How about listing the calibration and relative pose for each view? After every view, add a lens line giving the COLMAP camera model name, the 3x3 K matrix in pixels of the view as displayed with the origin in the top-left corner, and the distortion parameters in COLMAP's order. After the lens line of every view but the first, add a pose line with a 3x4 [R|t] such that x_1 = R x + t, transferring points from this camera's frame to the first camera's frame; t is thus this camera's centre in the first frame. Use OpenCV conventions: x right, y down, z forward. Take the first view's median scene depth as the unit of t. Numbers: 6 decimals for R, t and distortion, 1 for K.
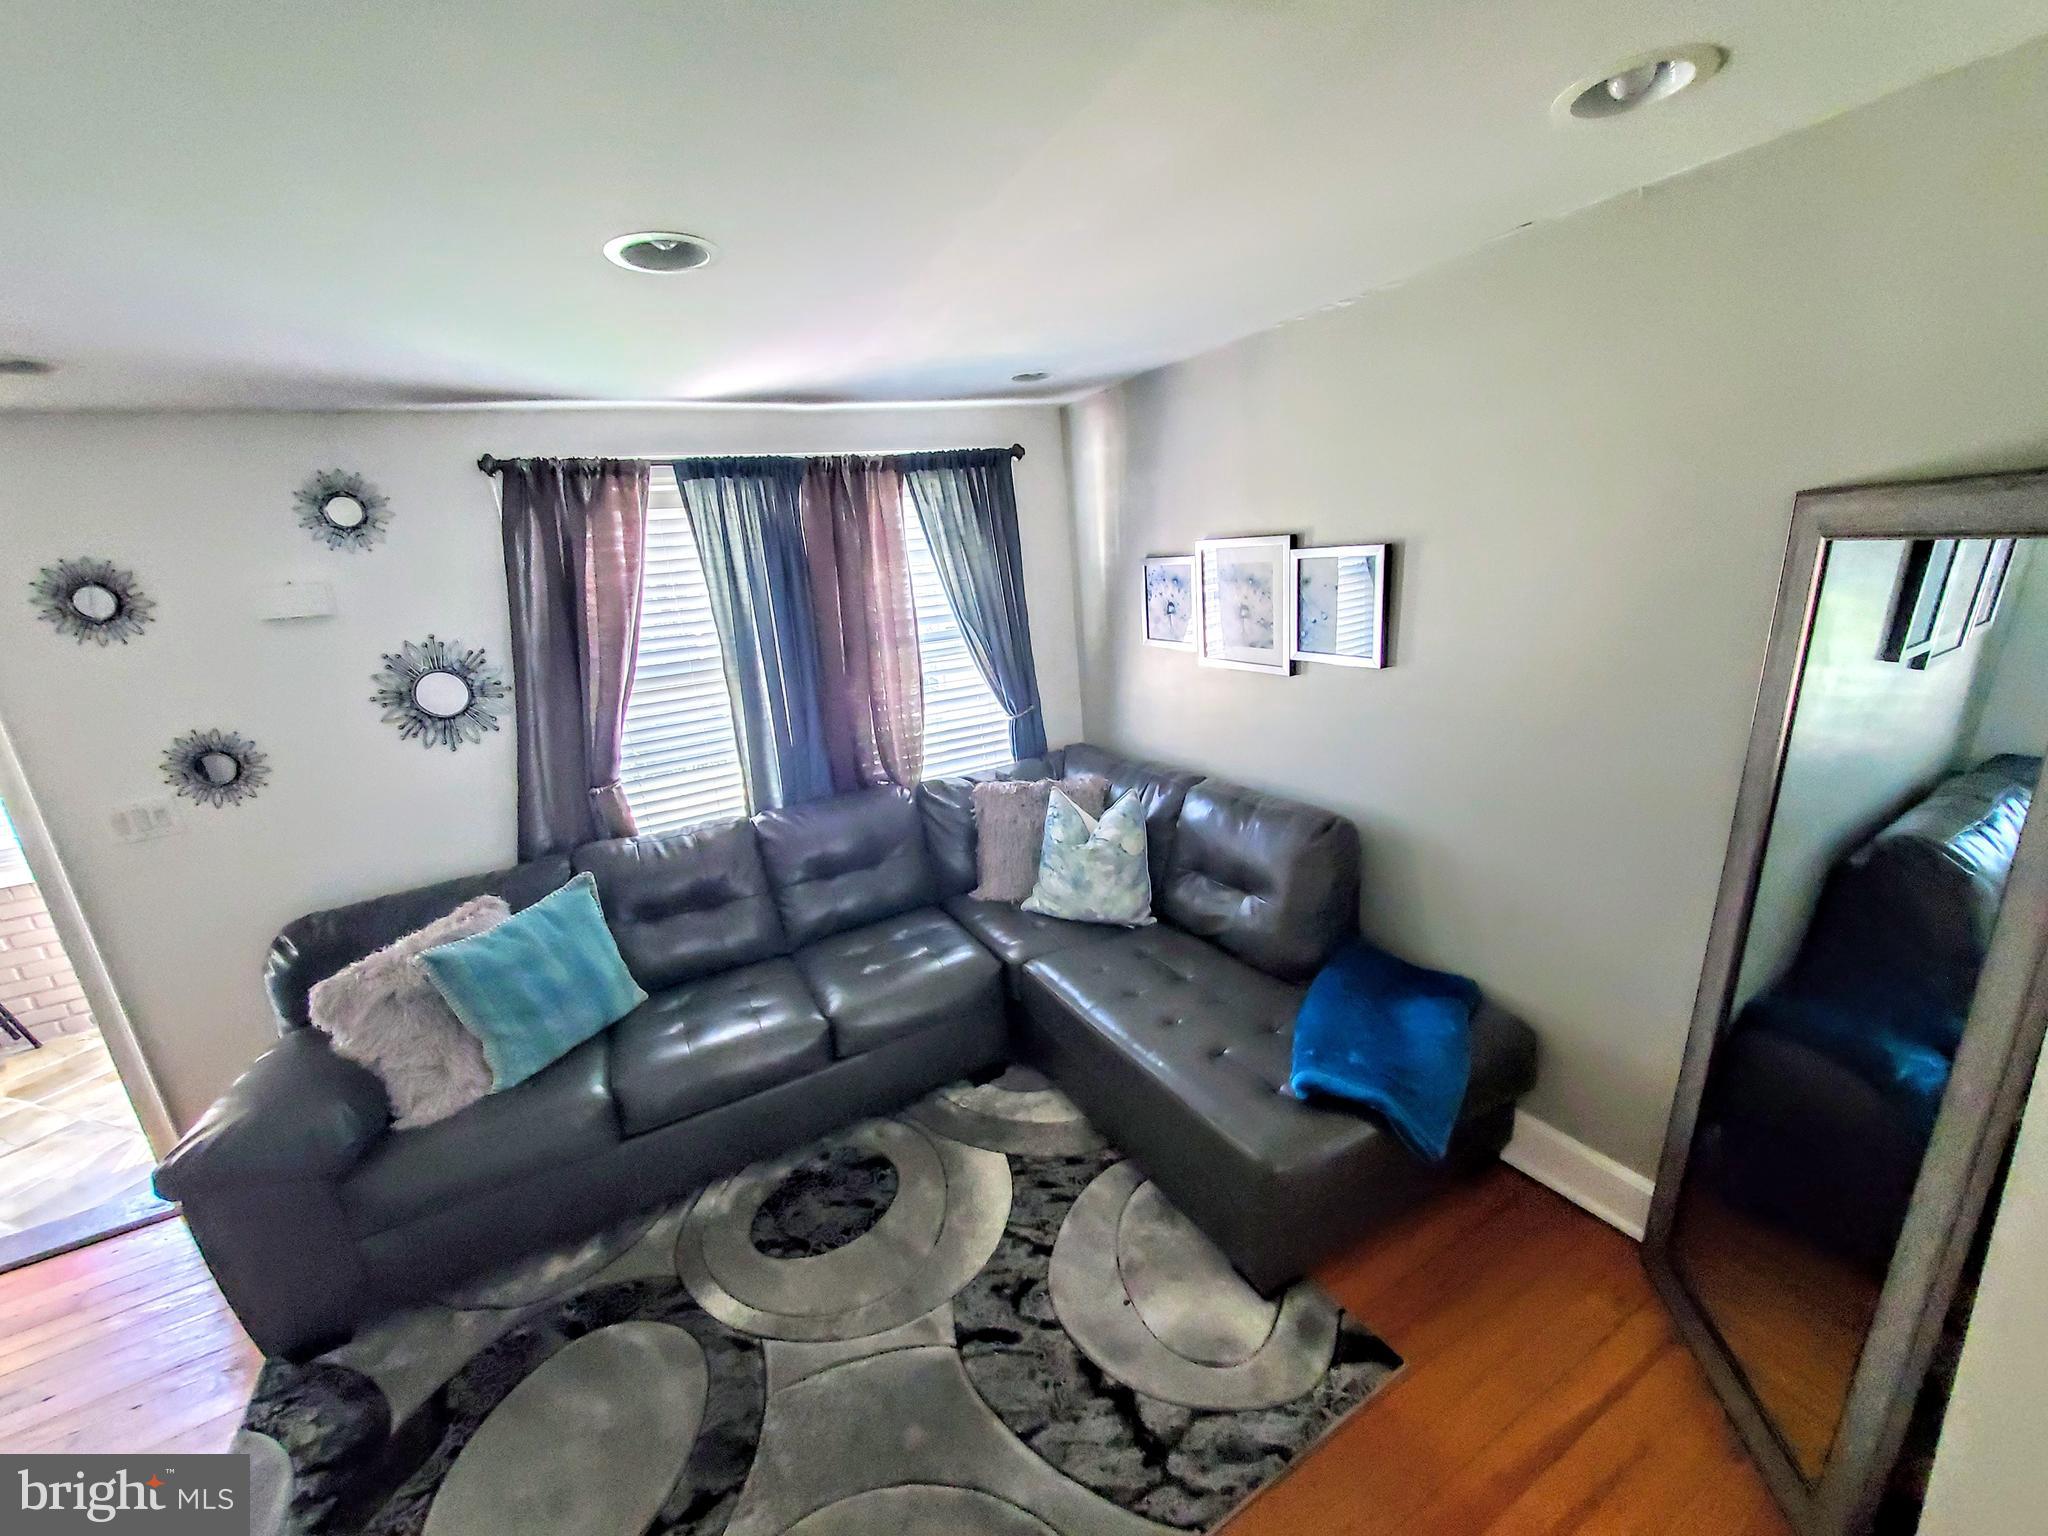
lens RADIAL K [[820.9, 0, 1021.9], [0, 820.9, 768.5], [0, 0, 1]] dist [0.002003, 0.000477]
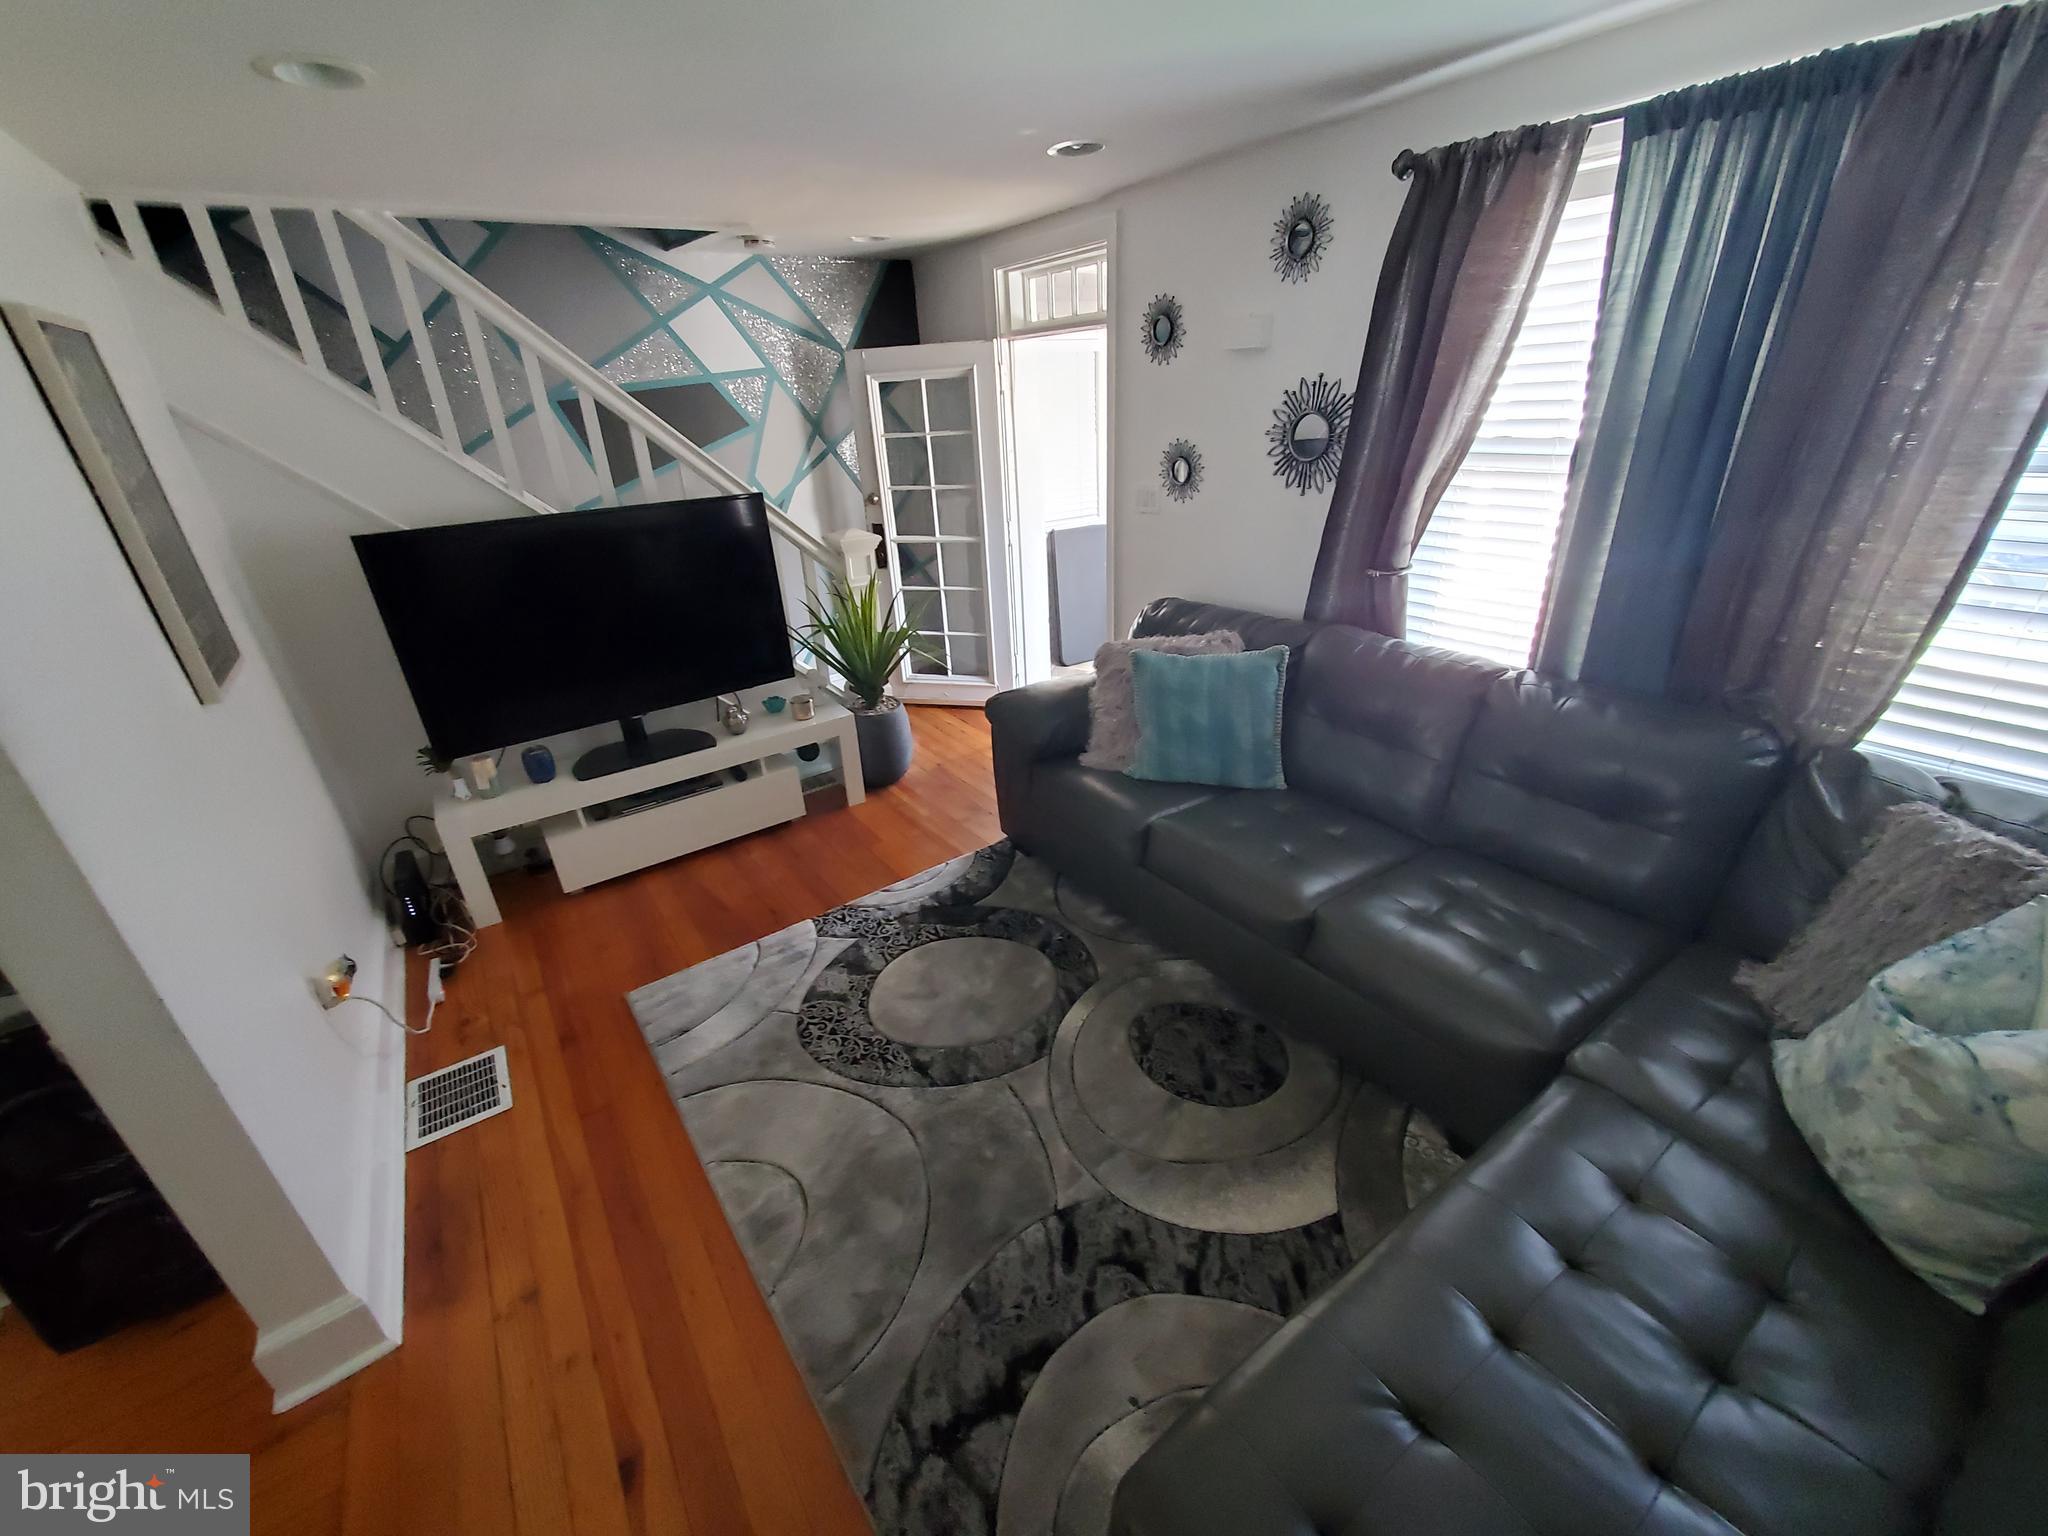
lens RADIAL K [[820.9, 0, 1022.4], [0, 820.9, 772.7], [0, 0, 1]] dist [0.002003, 0.000477]
pose [[0.119572, 0.496906, -0.859527, 0.400157], [-0.204346, 0.859520, 0.468474, -0.157590], [0.971568, 0.119625, 0.204316, 0.559952]]
